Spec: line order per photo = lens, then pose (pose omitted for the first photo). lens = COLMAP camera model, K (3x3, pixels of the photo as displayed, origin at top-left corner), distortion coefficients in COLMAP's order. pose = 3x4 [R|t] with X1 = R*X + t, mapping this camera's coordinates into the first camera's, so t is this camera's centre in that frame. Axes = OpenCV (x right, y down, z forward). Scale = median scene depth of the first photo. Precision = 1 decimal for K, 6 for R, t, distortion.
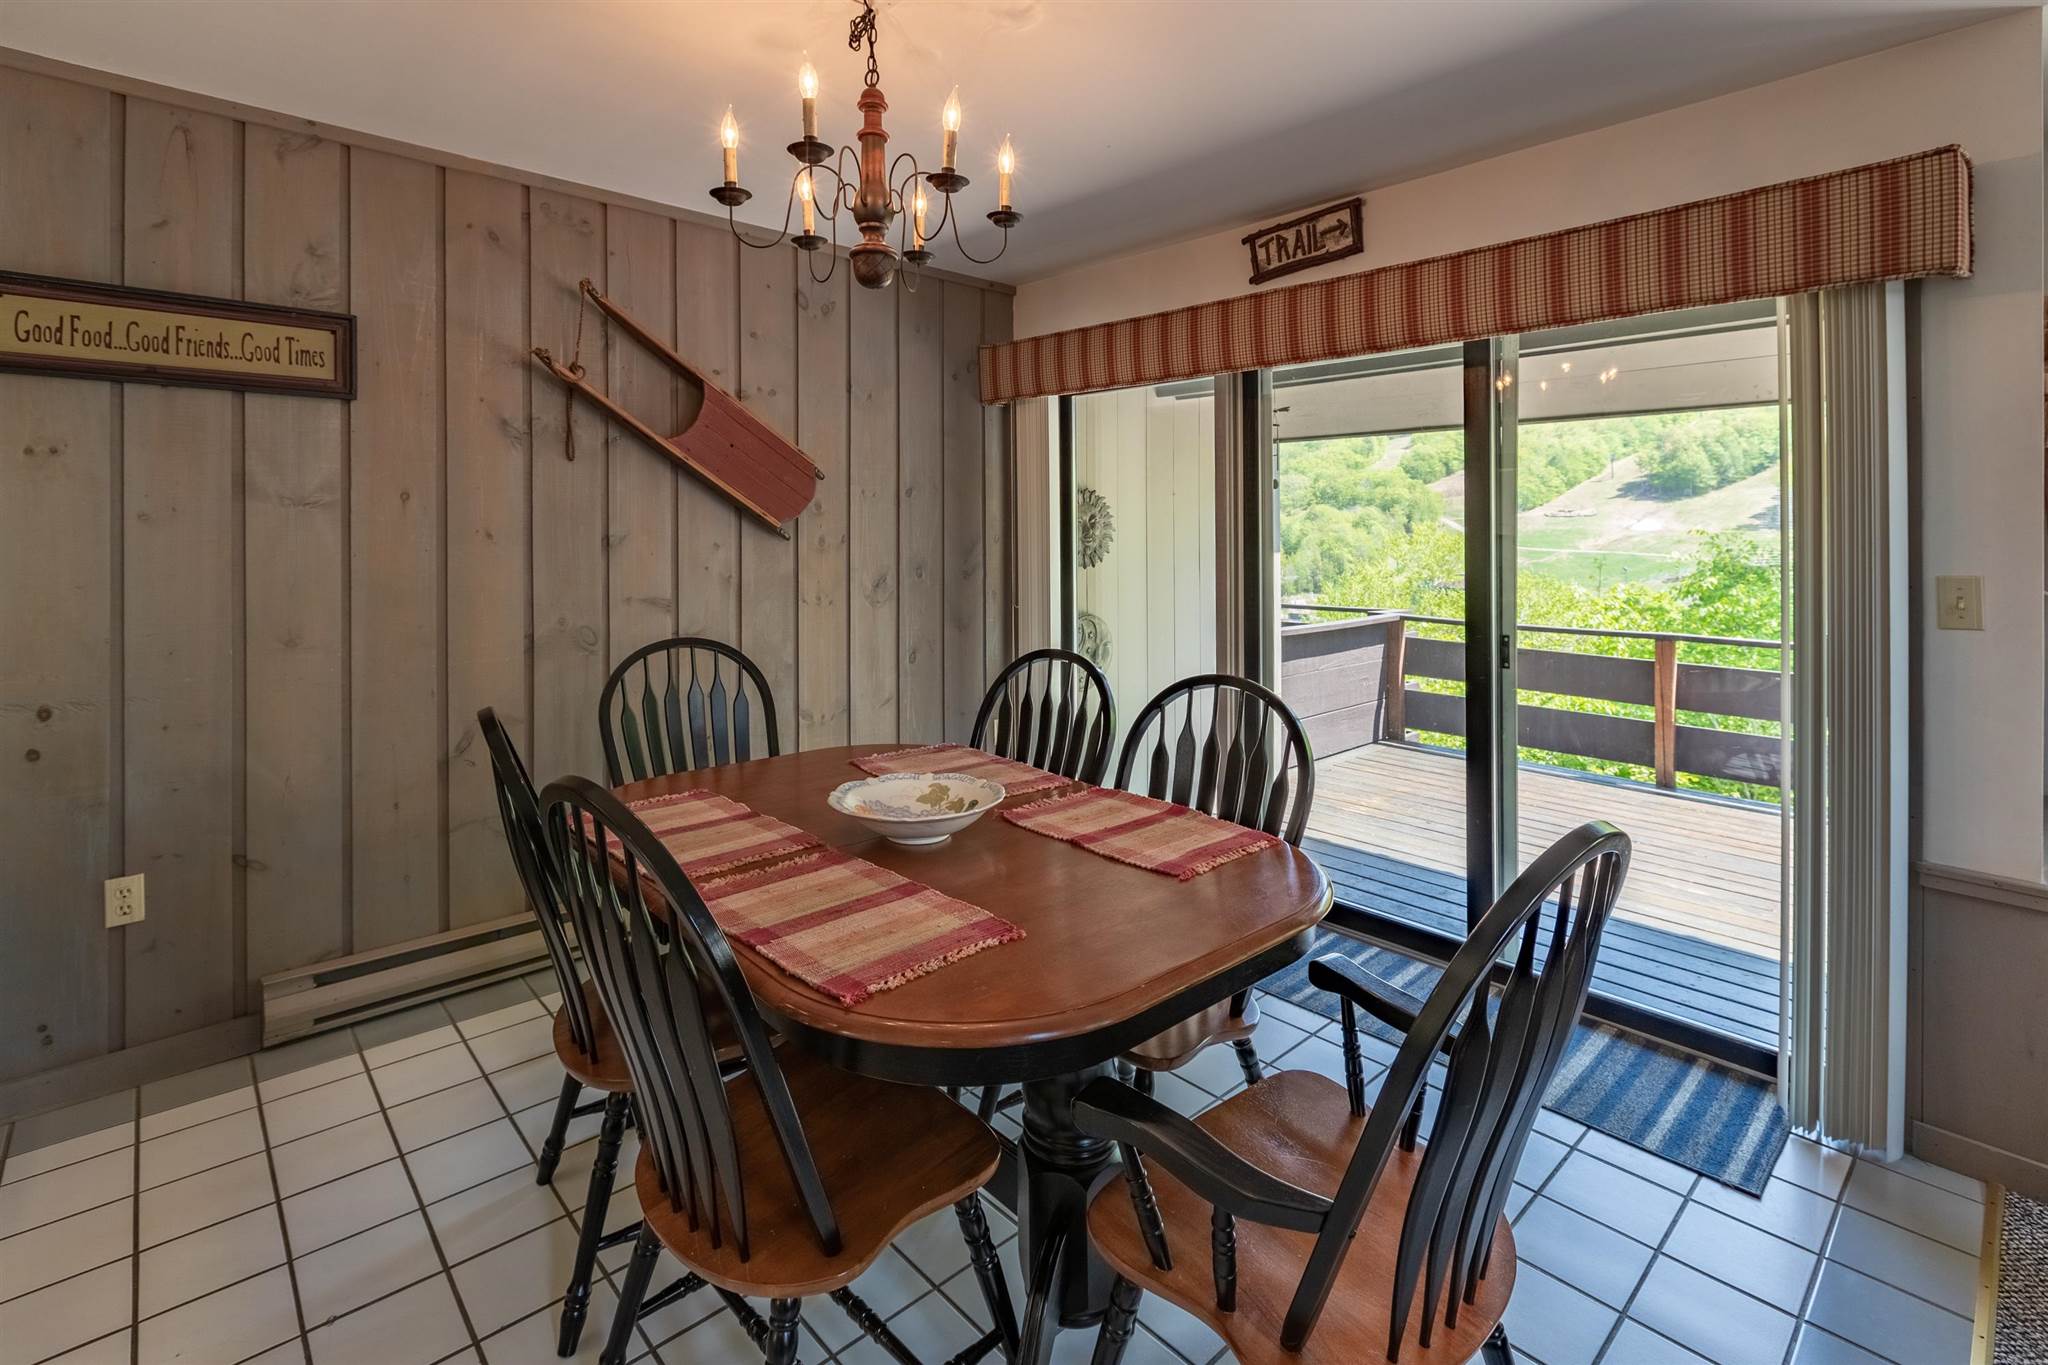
lens RADIAL K [[906.8, 0, 1019.7], [0, 906.8, 521.1], [0, 0, 1]] dist [-0.000761, -0.001955]
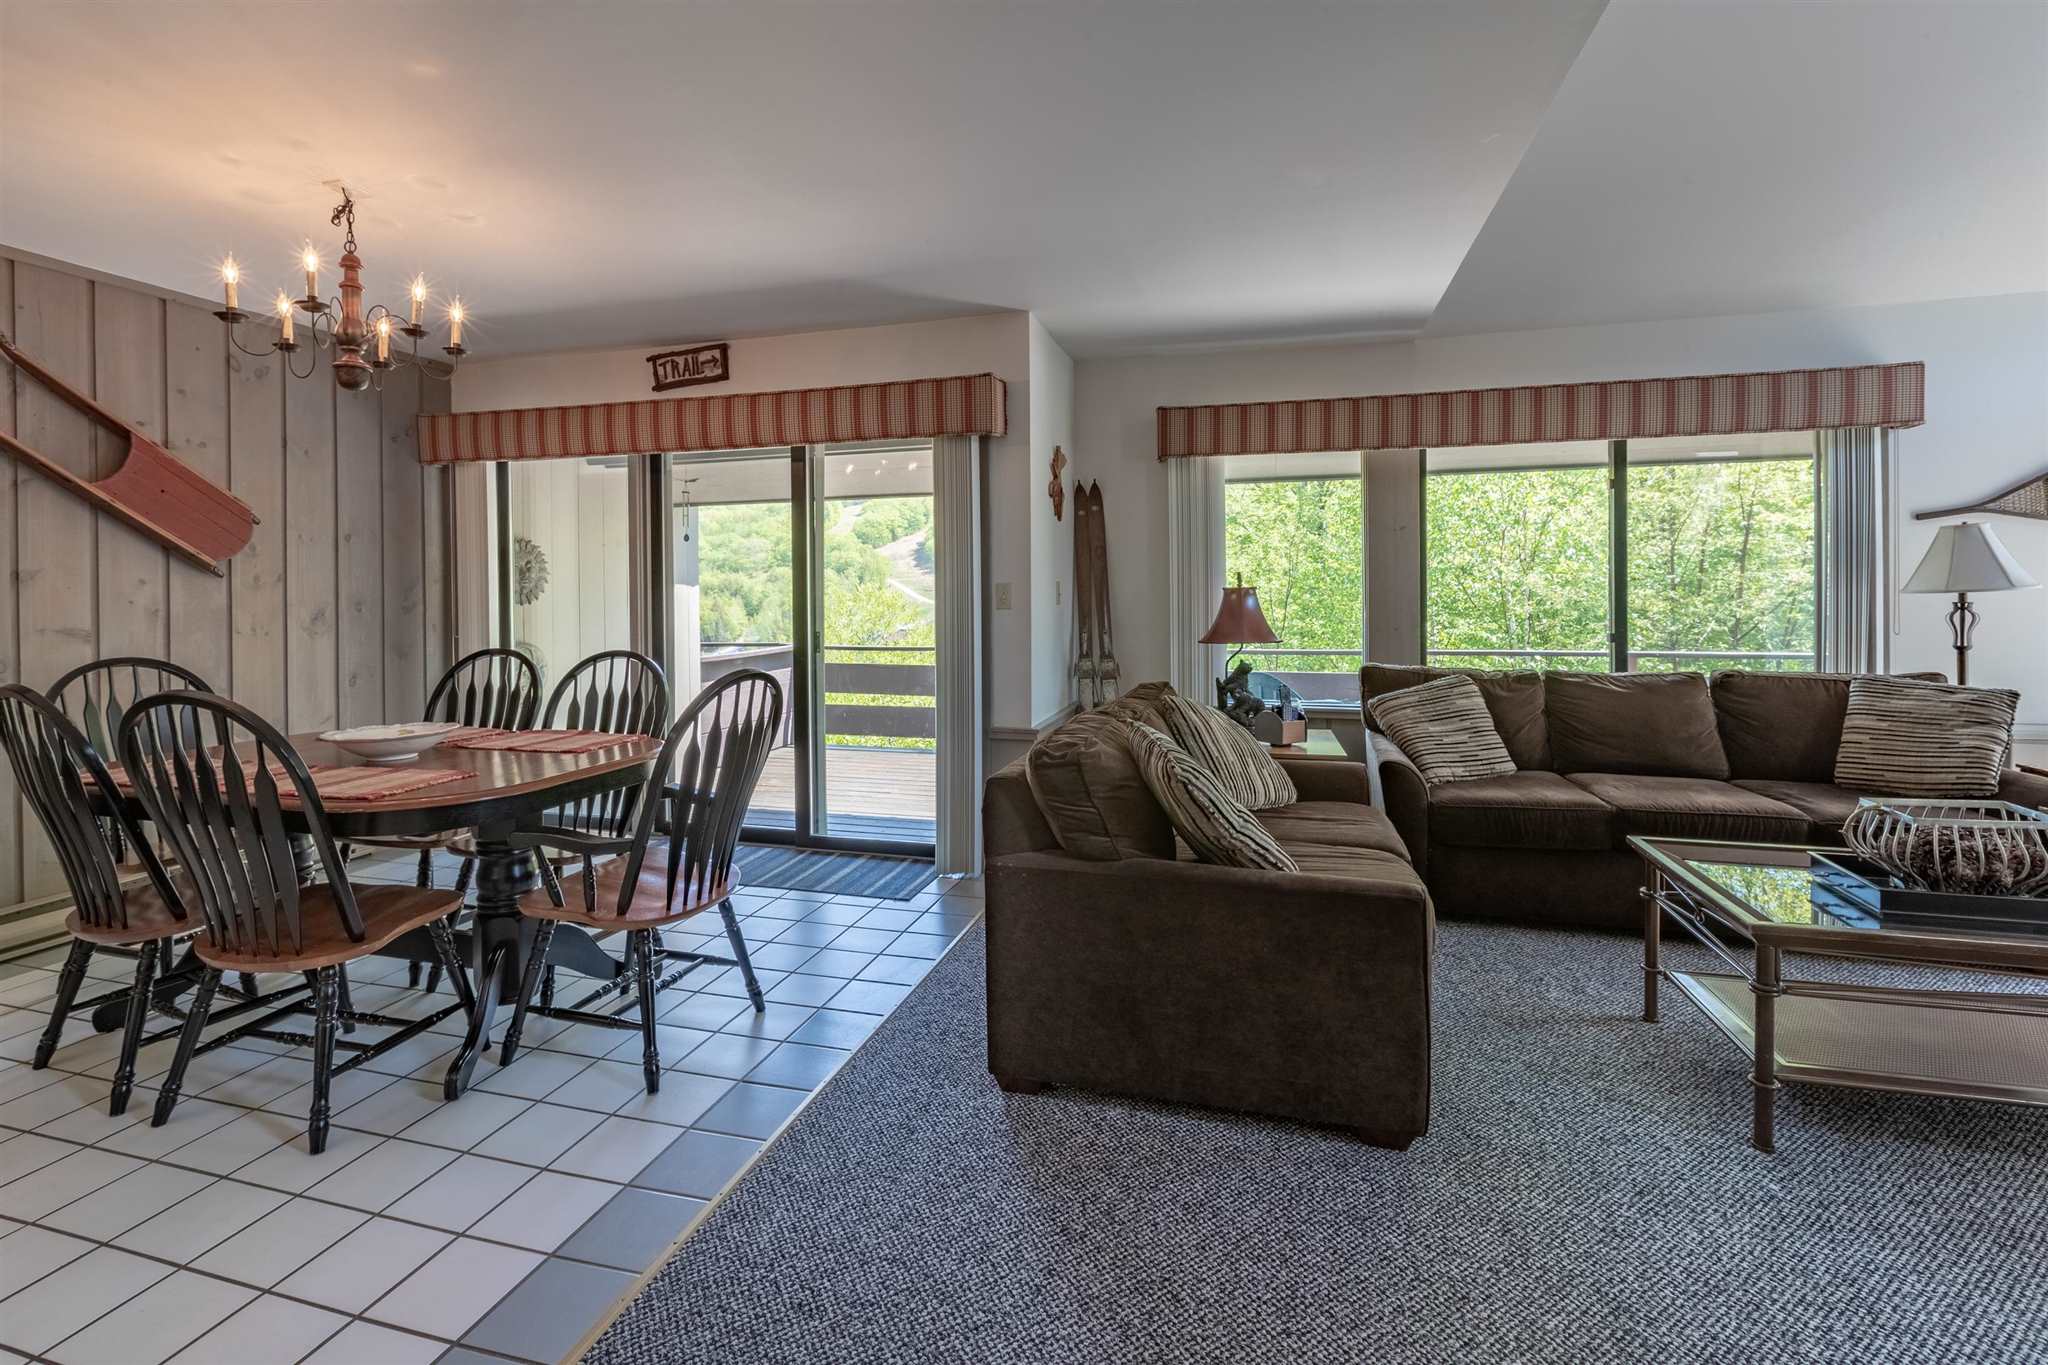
lens RADIAL K [[906.8, 0, 995.8], [0, 906.8, 577.1], [0, 0, 1]] dist [-0.000761, -0.001955]
pose [[0.853529, -0.005425, 0.521017, -0.024308], [0.009758, 0.999937, -0.005573, 0.039511], [-0.520954, 0.009841, 0.853528, -0.493849]]
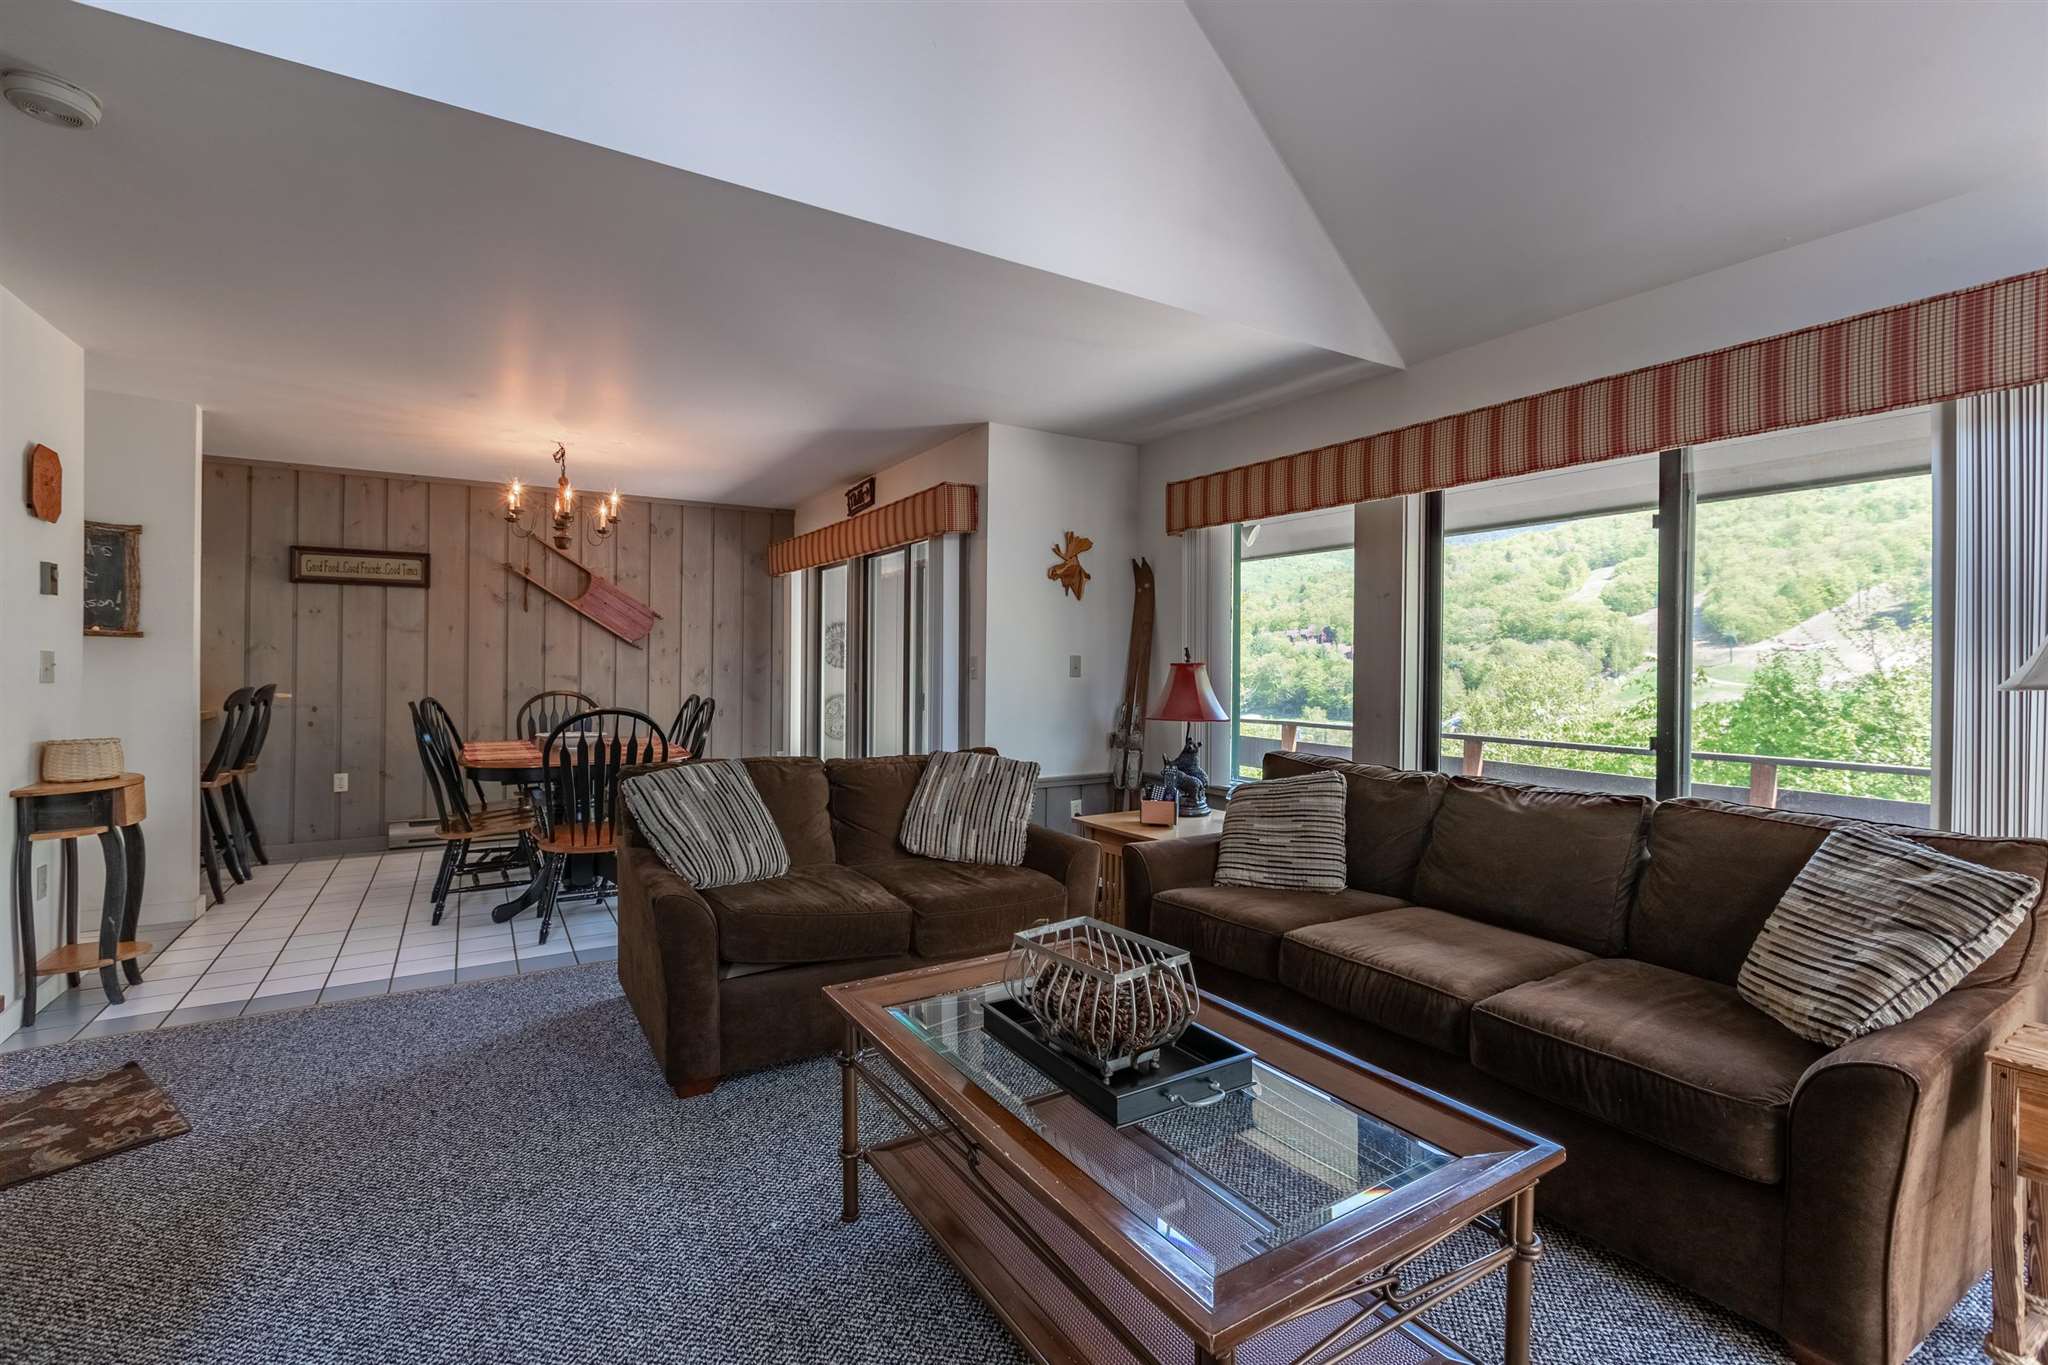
lens RADIAL K [[906.8, 0, 1063.6], [0, 906.8, 644.2], [0, 0, 1]] dist [-0.000761, -0.001955]
pose [[0.983713, -0.003056, -0.179723, 1.116571], [0.000473, 0.999896, -0.014413, 0.041902], [0.179748, 0.014093, 0.983612, -0.875675]]
